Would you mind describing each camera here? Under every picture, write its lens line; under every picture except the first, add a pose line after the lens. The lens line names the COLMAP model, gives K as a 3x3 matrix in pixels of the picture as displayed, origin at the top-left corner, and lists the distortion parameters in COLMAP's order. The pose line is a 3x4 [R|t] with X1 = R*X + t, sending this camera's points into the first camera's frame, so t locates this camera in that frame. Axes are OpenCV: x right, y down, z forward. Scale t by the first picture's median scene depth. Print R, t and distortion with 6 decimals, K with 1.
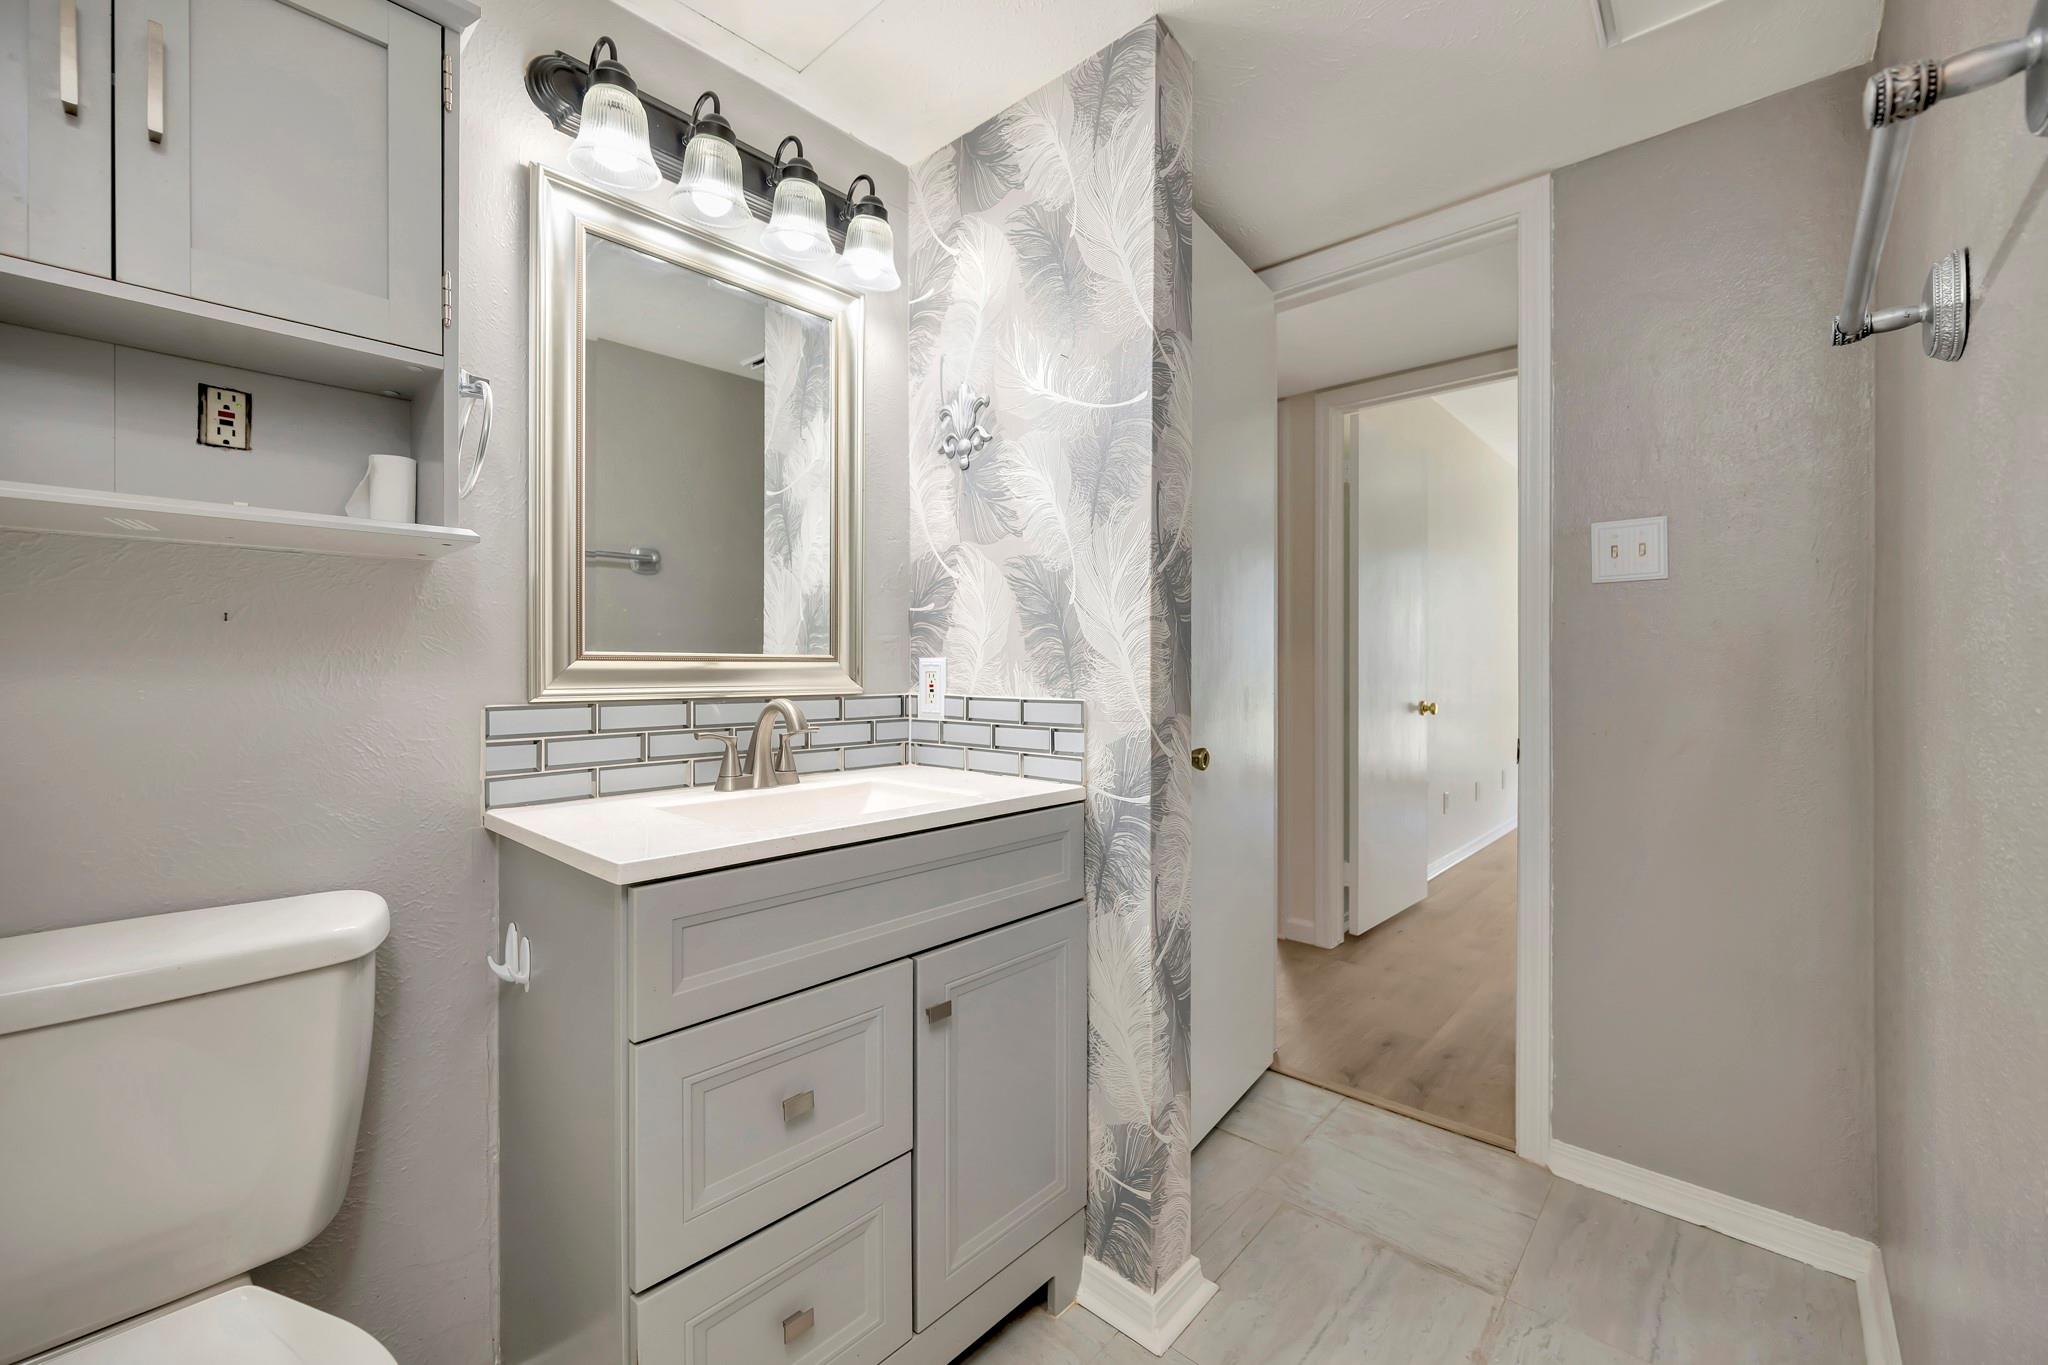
lens RADIAL K [[817.9, 0, 1031.2], [0, 817.9, 674.4], [0, 0, 1]] dist [-0.000654, -0.000293]
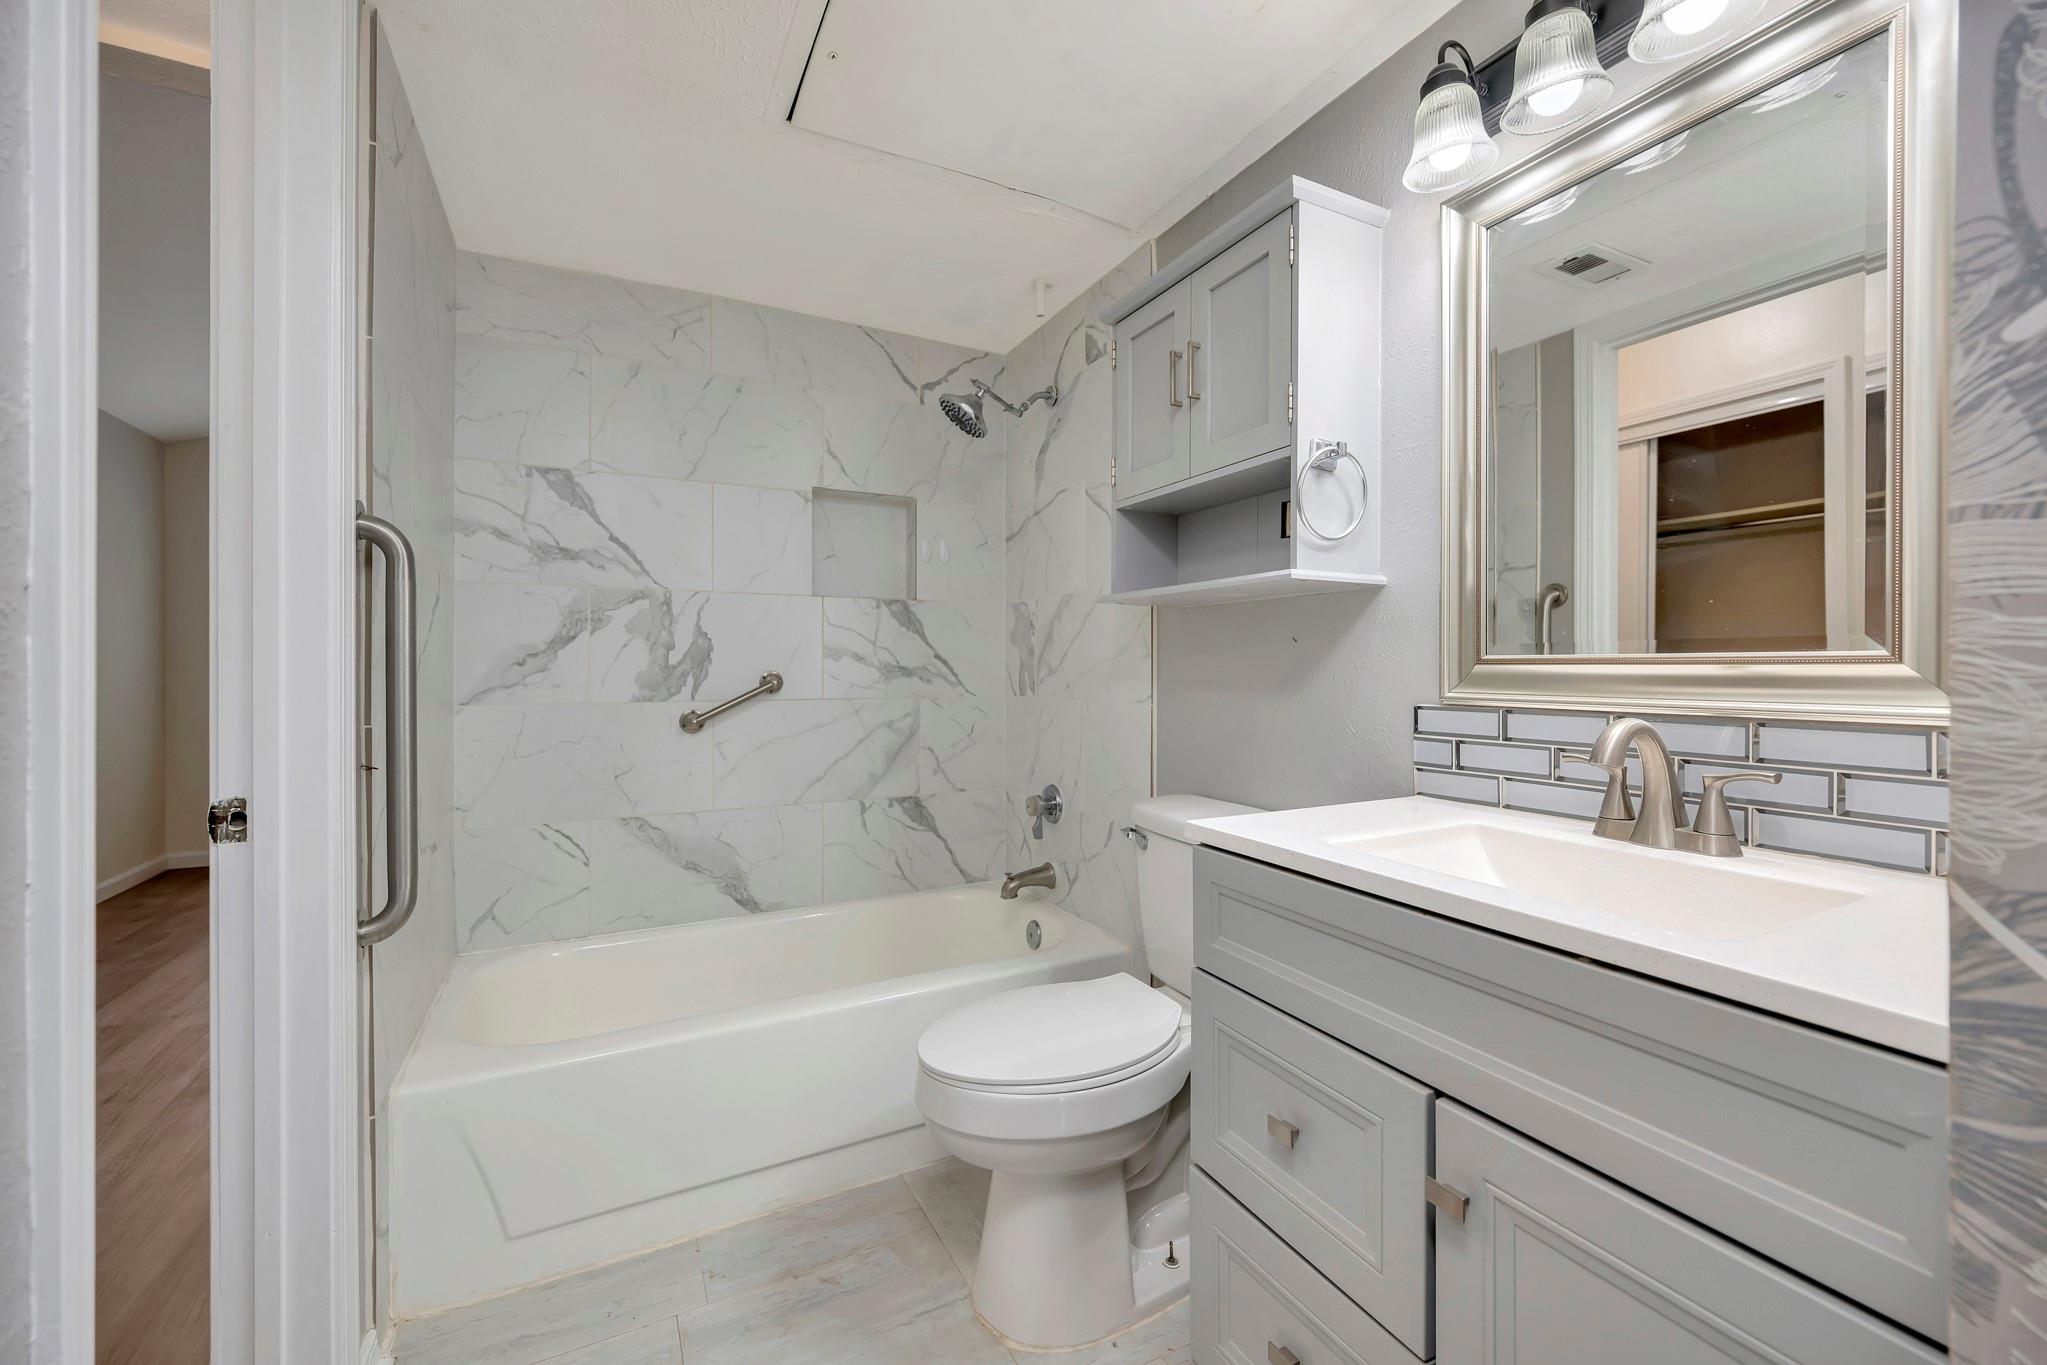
lens RADIAL K [[817.5, 0, 1030.0], [0, 817.5, 672.0], [0, 0, 1]] dist [-0.000654, -0.000293]
pose [[-0.335876, 0.005433, -0.941891, 0.534291], [-0.010467, 0.999900, 0.009500, -0.011082], [0.941848, 0.013050, -0.335785, 0.783314]]
